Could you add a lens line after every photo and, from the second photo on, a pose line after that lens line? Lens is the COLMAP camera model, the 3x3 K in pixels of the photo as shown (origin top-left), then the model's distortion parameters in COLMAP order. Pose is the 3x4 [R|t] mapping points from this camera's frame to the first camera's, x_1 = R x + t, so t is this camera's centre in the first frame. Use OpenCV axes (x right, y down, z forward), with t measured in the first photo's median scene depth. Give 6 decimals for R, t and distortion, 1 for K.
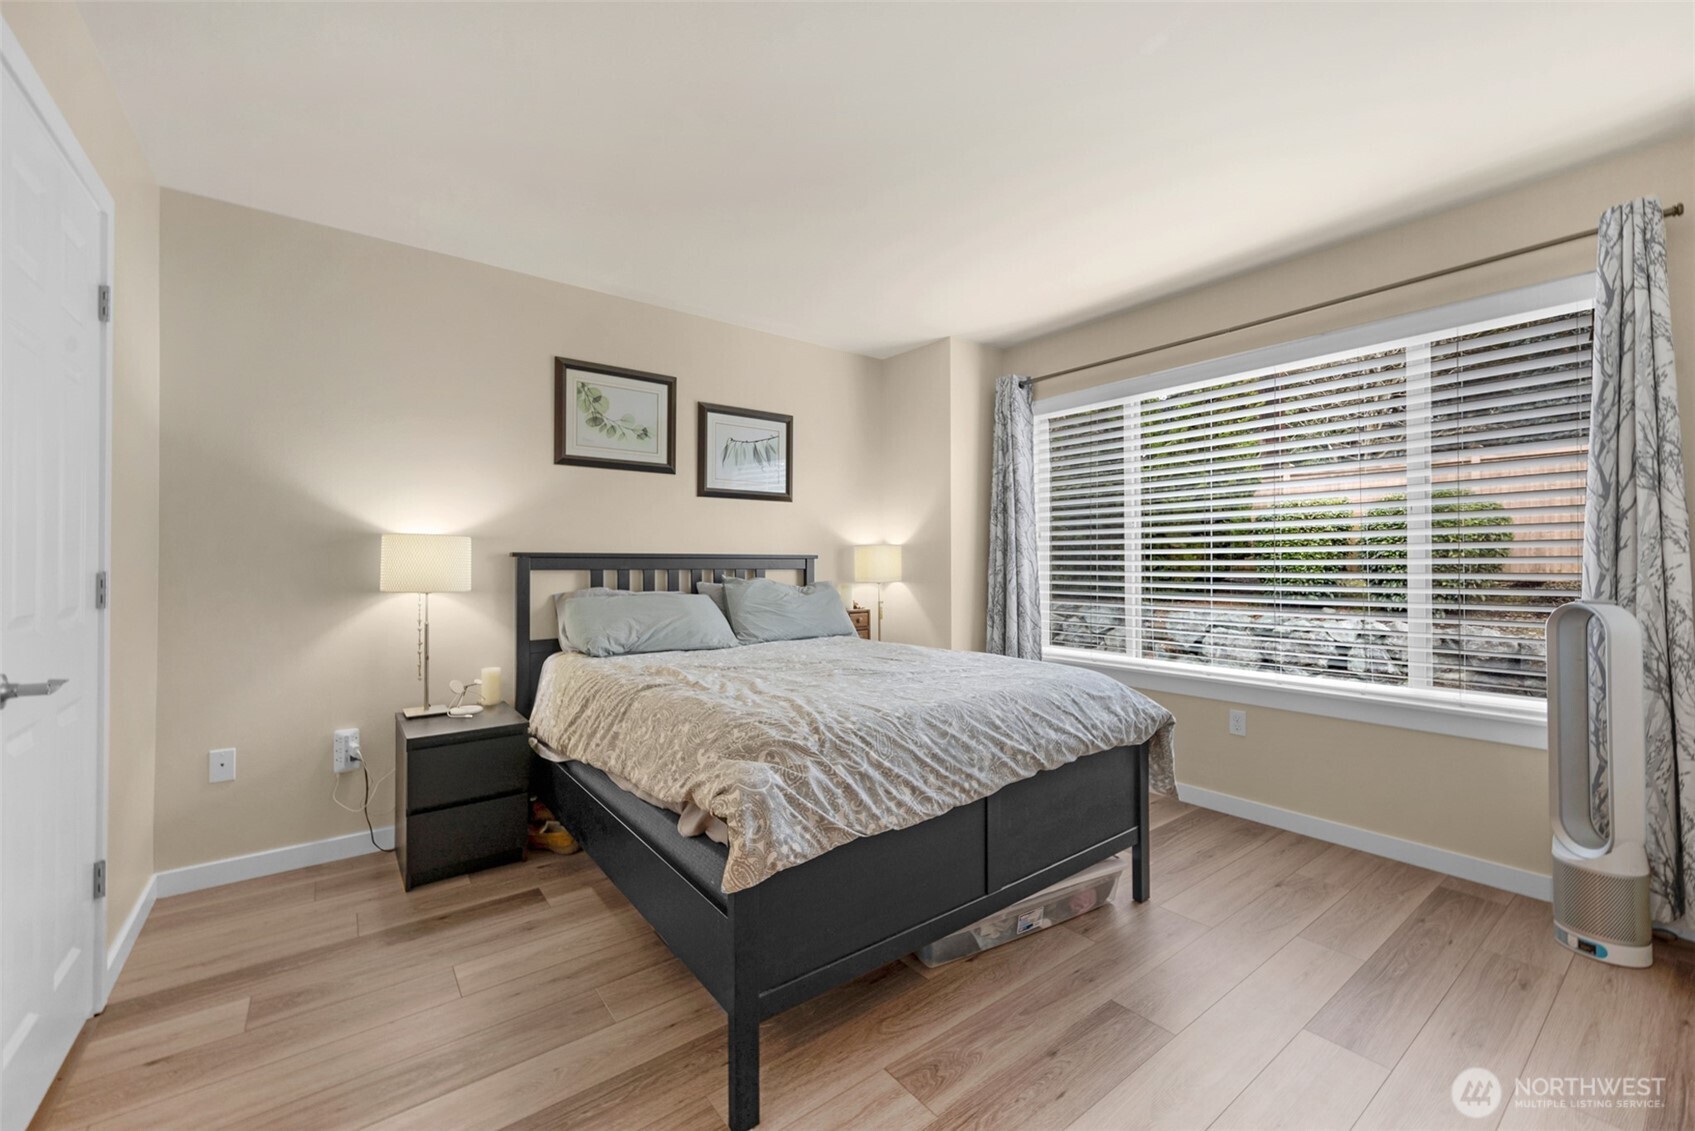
lens RADIAL K [[672.1, 0, 835.9], [0, 672.1, 561.9], [0, 0, 1]] dist [-0.000008, 0.000008]
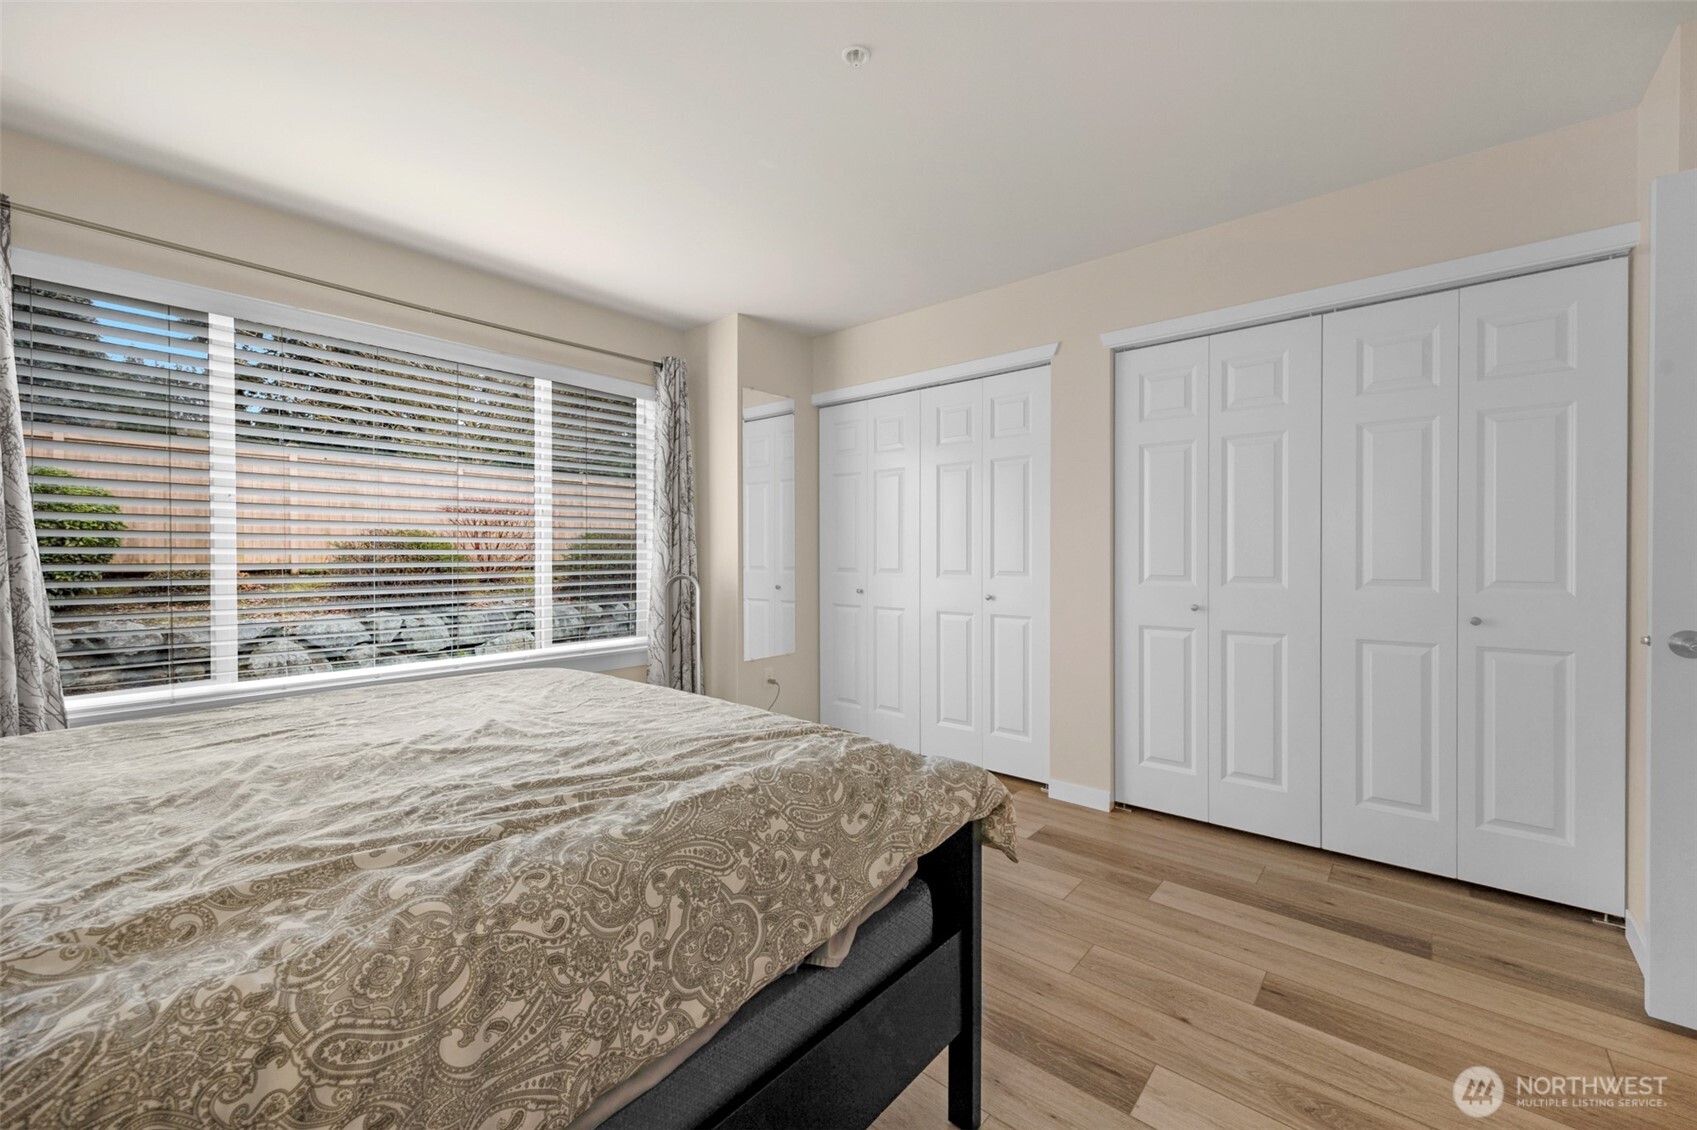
lens RADIAL K [[672.9, 0, 838.1], [0, 672.9, 560.3], [0, 0, 1]] dist [-0.000008, 0.000008]
pose [[-0.209431, -0.007135, 0.977797, -0.169177], [-0.003797, 0.999972, 0.006484, 0.001699], [-0.977816, -0.002355, -0.209452, 0.221306]]
